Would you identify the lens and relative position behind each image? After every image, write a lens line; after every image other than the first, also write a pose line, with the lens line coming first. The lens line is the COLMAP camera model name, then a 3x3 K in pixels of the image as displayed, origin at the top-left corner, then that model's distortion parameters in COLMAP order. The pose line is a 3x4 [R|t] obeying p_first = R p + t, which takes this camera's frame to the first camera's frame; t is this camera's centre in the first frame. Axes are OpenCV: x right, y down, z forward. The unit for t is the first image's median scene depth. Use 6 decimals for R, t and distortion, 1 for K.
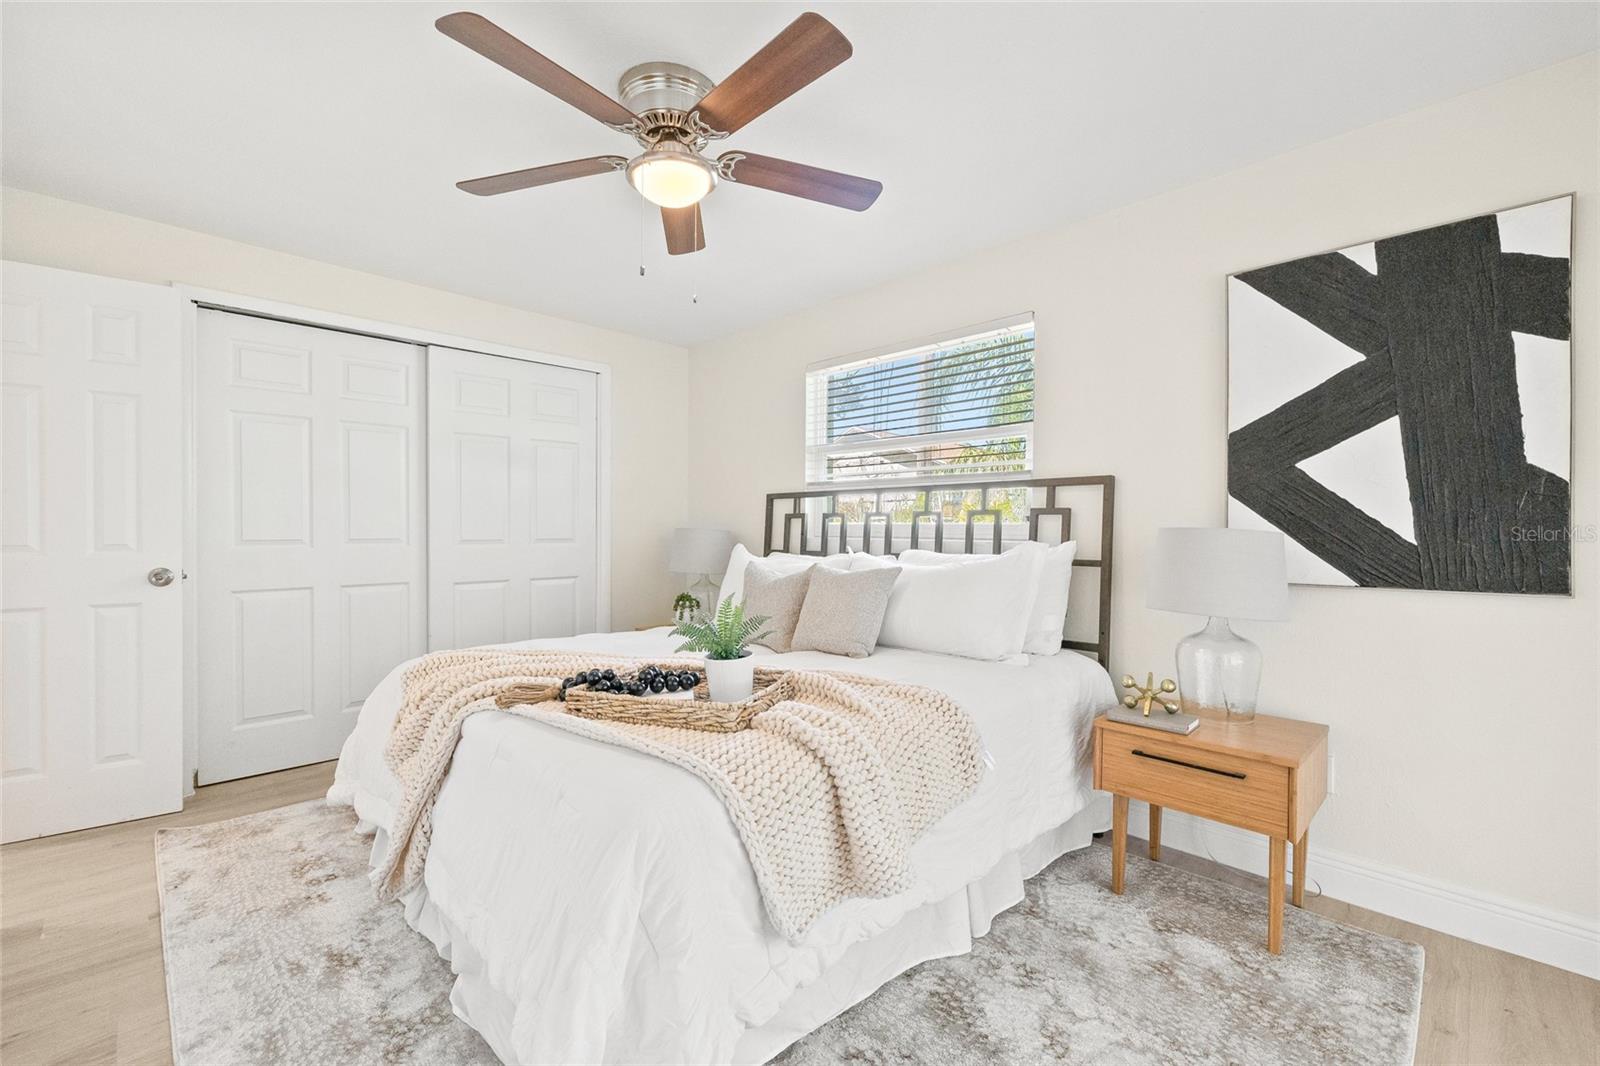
lens RADIAL K [[667.6, 0, 796.0], [0, 667.6, 528.6], [0, 0, 1]] dist [-0.000765, -0.000109]
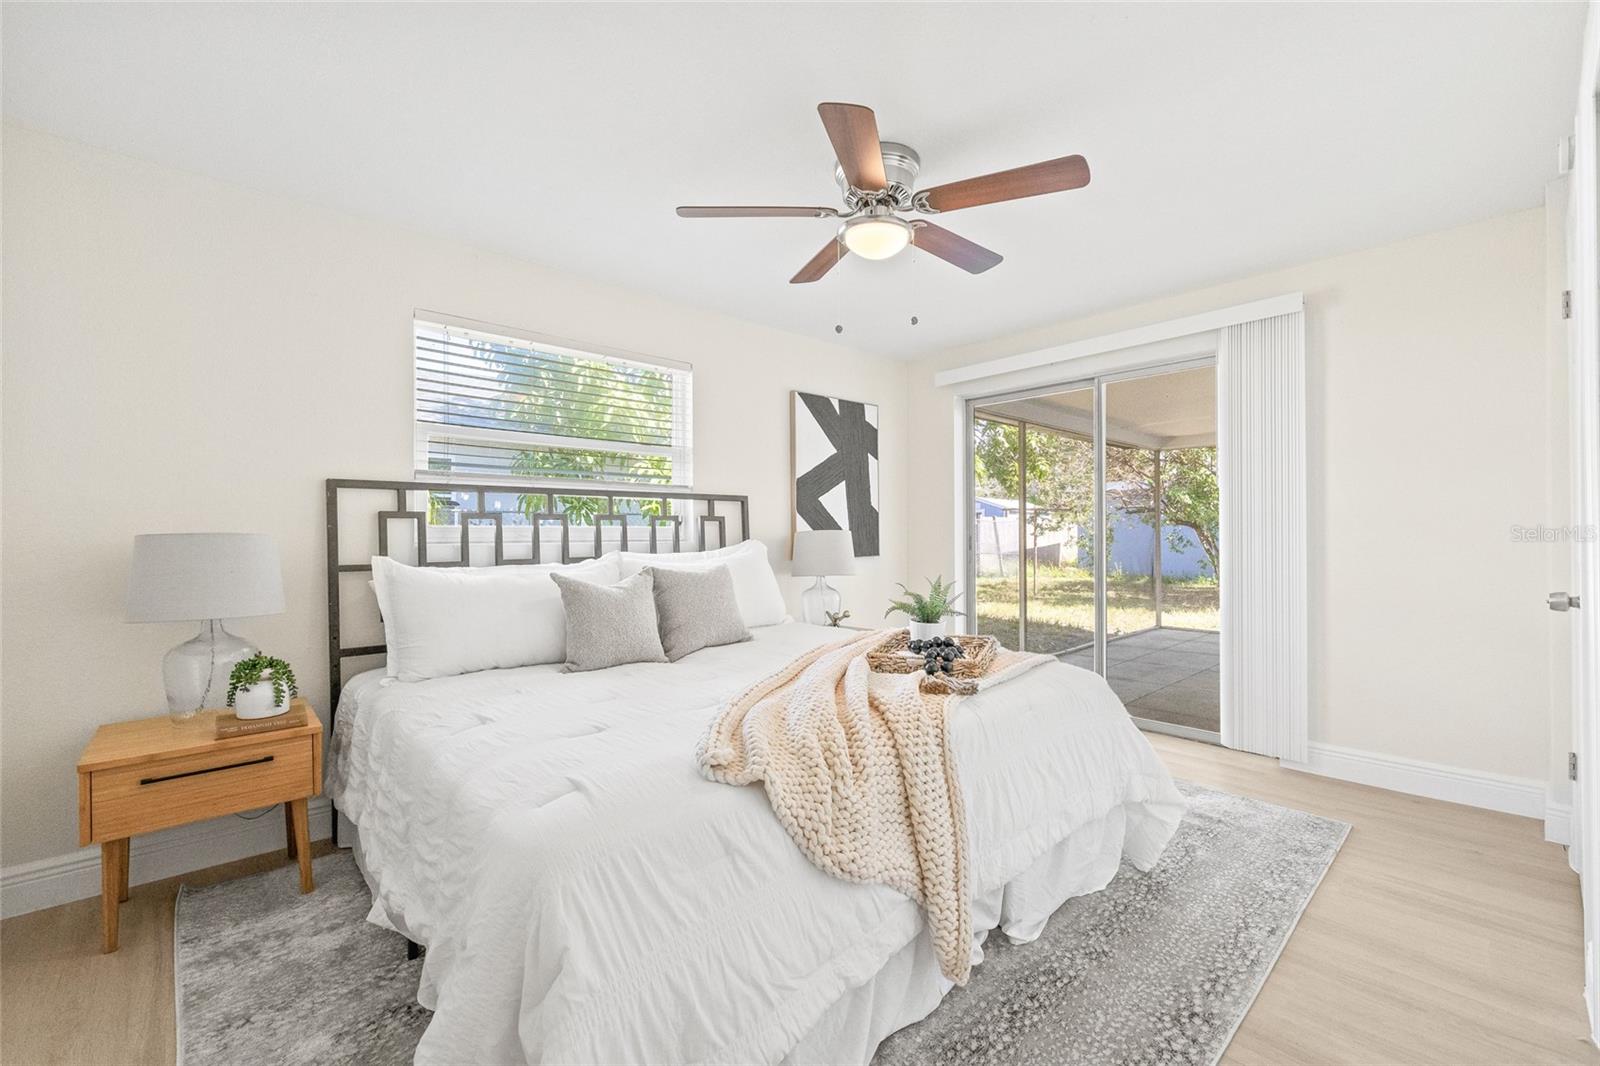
lens RADIAL K [[667.6, 0, 796.0], [0, 667.6, 528.6], [0, 0, 1]] dist [-0.000765, -0.000109]
pose [[0.046236, 0.004163, 0.998922, -0.980245], [0.005470, 0.999975, -0.004421, 0.001260], [-0.998916, 0.005668, 0.046212, 0.778018]]
